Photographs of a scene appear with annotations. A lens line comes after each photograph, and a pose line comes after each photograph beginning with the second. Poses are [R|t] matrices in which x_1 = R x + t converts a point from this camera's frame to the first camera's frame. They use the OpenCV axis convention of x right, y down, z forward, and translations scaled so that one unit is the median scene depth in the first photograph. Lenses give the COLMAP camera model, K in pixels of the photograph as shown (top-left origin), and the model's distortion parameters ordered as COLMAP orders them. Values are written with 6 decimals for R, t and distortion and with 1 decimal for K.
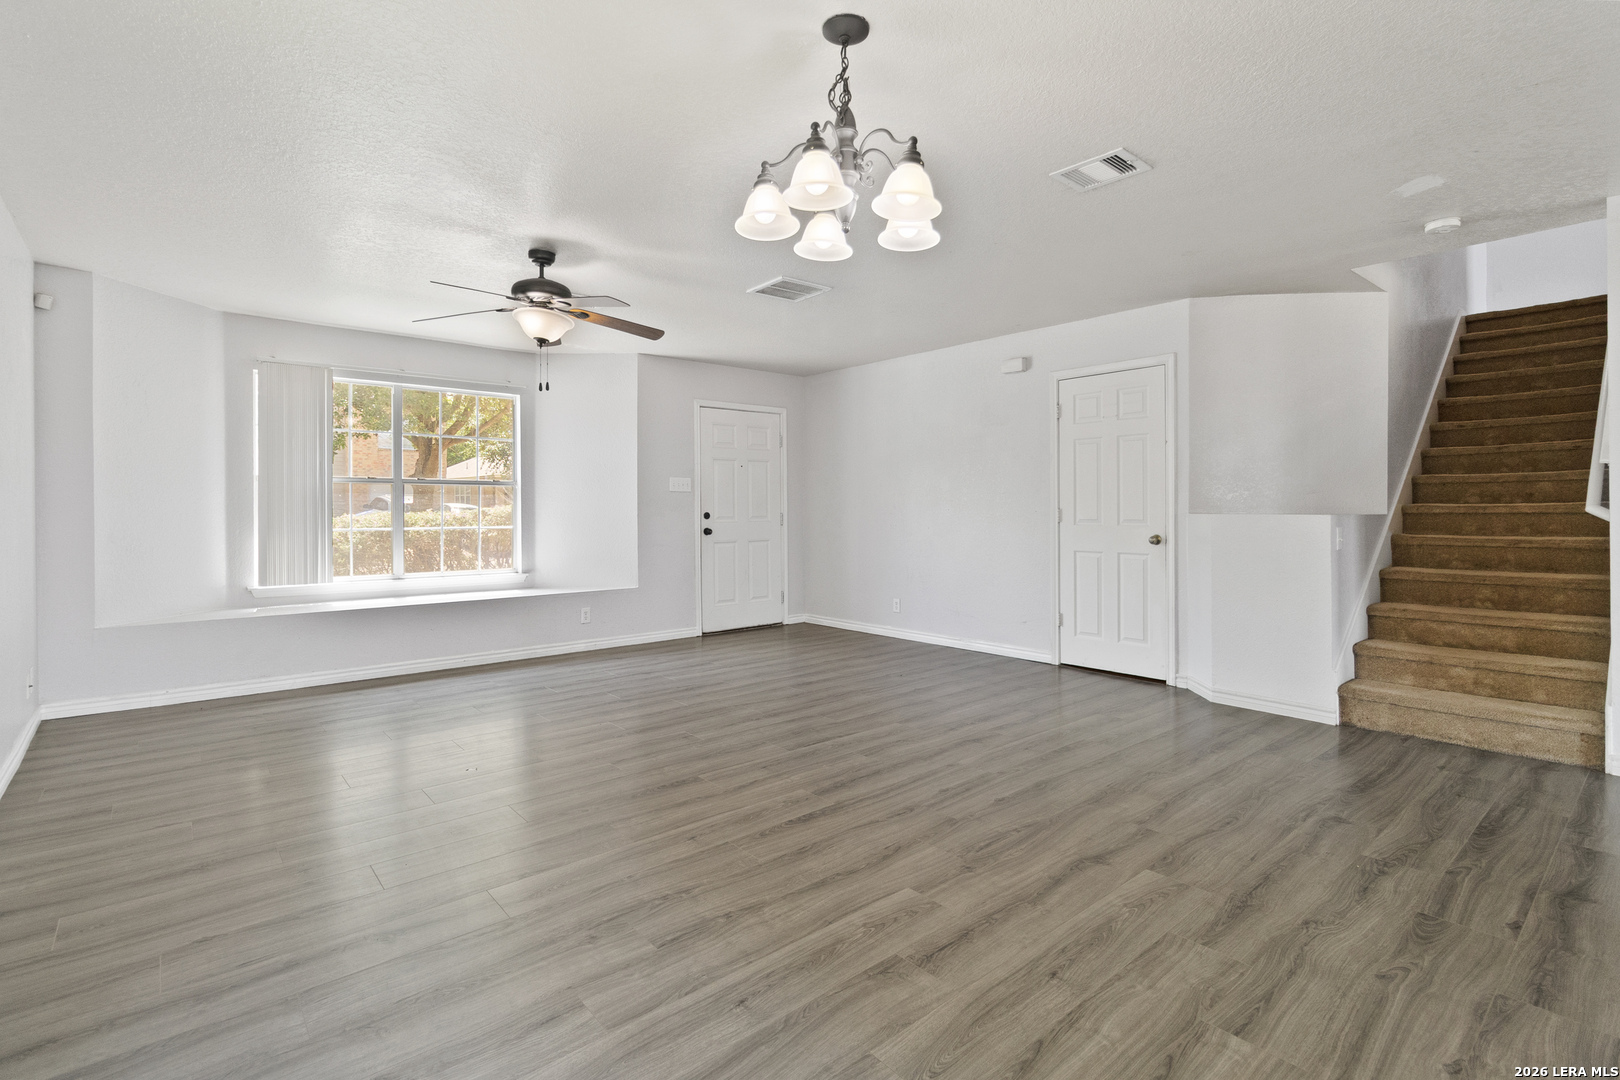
lens RADIAL K [[767.7, 0, 836.3], [0, 767.7, 519.8], [0, 0, 1]] dist [0.002452, 0.000414]
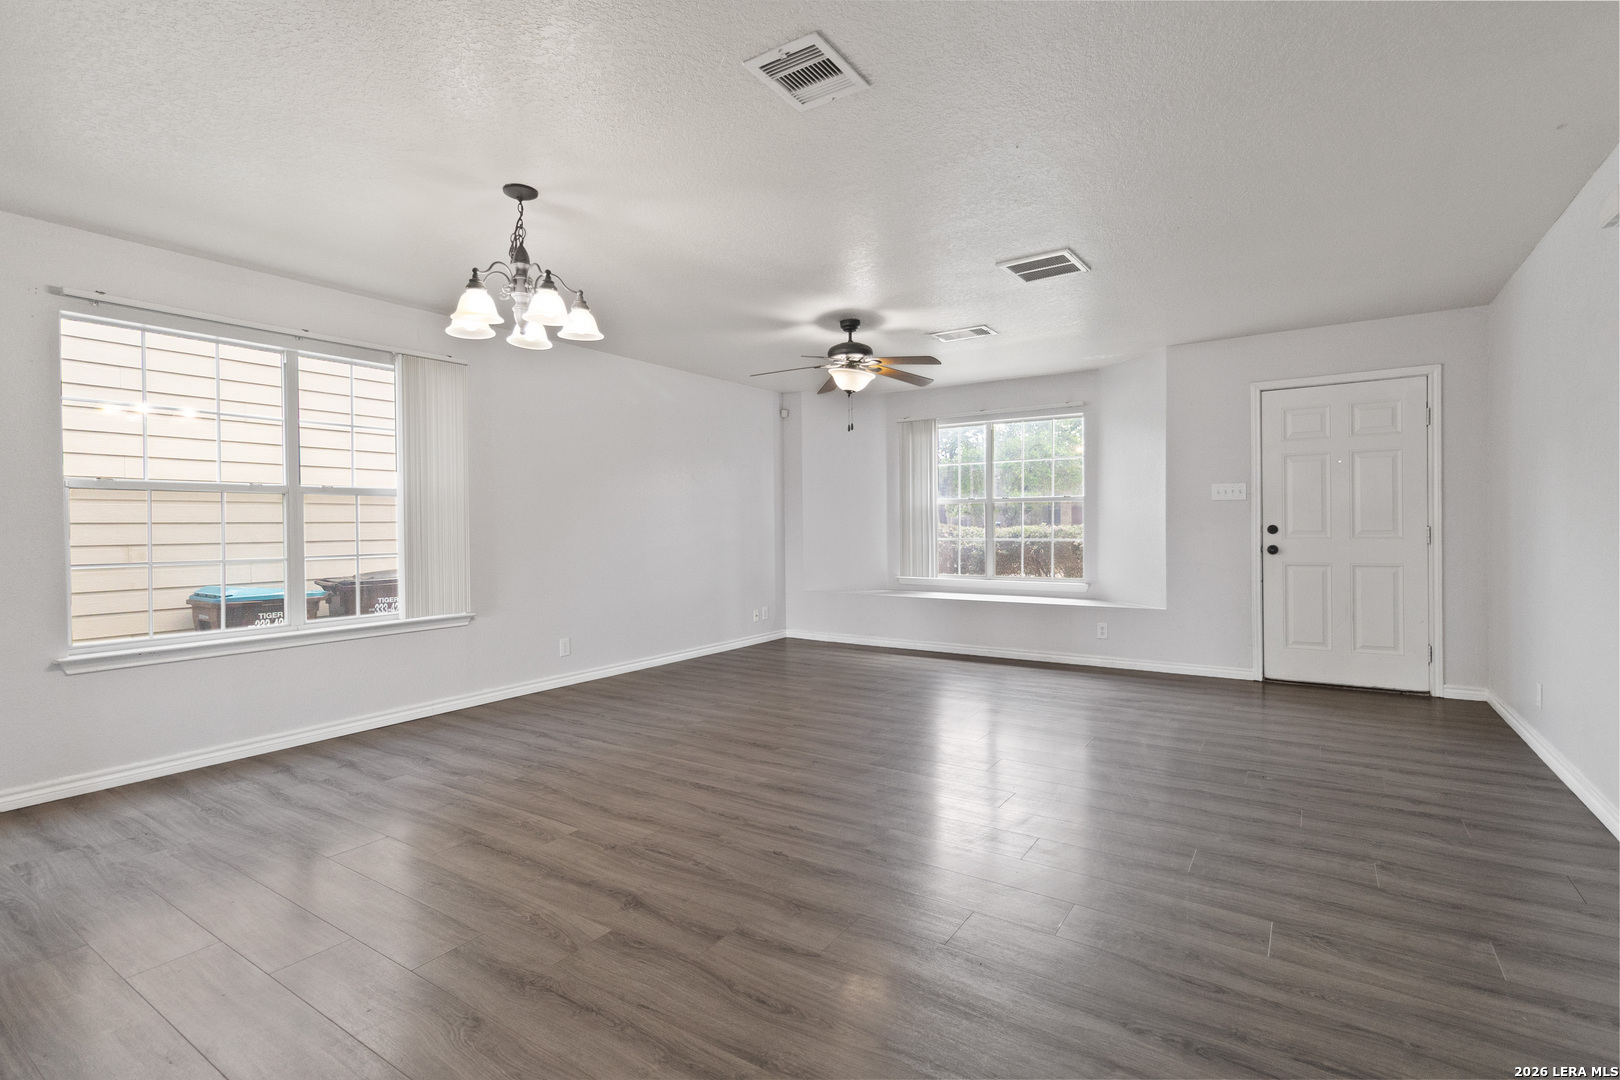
lens RADIAL K [[767.7, 0, 801.4], [0, 767.7, 509.8], [0, 0, 1]] dist [0.002452, 0.000414]
pose [[0.245178, -0.016723, -0.969334, 1.158497], [-0.008839, 0.999771, -0.019484, -0.014581], [0.969438, 0.013346, 0.244974, 0.860982]]
